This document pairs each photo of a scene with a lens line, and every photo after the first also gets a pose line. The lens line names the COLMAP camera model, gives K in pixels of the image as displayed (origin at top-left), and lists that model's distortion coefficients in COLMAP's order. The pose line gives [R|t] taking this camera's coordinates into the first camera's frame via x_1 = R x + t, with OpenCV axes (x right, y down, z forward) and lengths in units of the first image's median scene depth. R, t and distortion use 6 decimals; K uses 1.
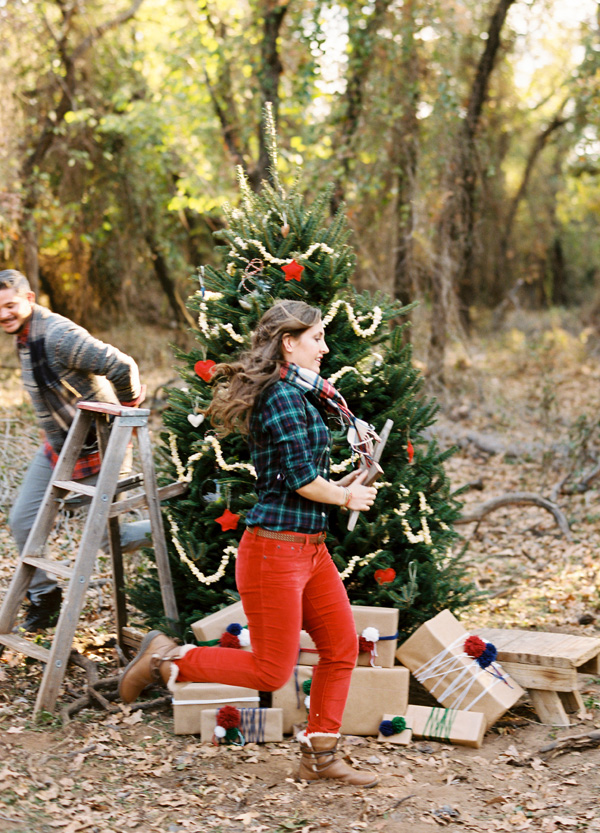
lens RADIAL K [[1567.6, 0, 361.3], [0, 1567.6, 326.4], [0, 0, 1]] dist [-0.133124, 0.030545]
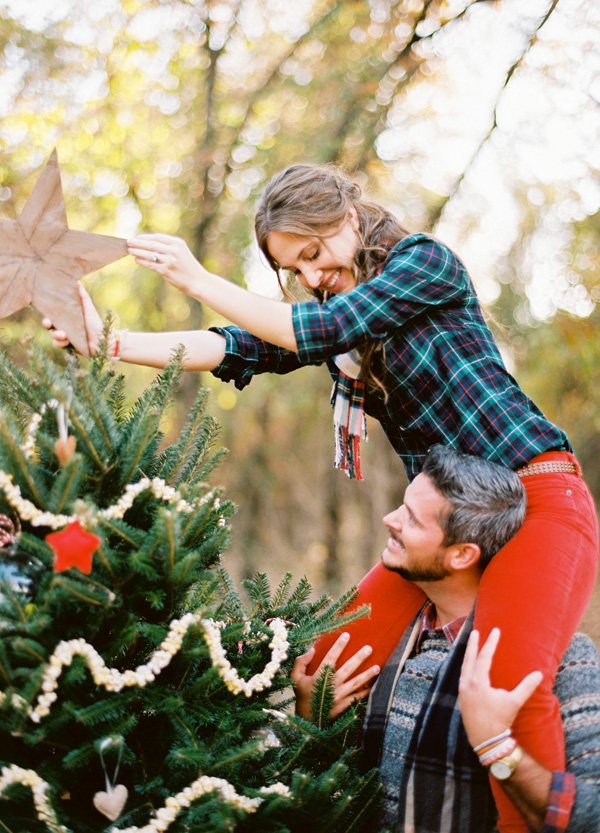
lens RADIAL K [[1290.0, 0, 296.1], [0, 1290.0, 416.1], [0, 0, 1]] dist [-0.105294, -0.097170]
pose [[0.999929, 0.011636, 0.002728, 0.013098], [-0.011371, 0.996517, -0.082605, -0.042020], [-0.003680, 0.082568, 0.996579, 0.646591]]
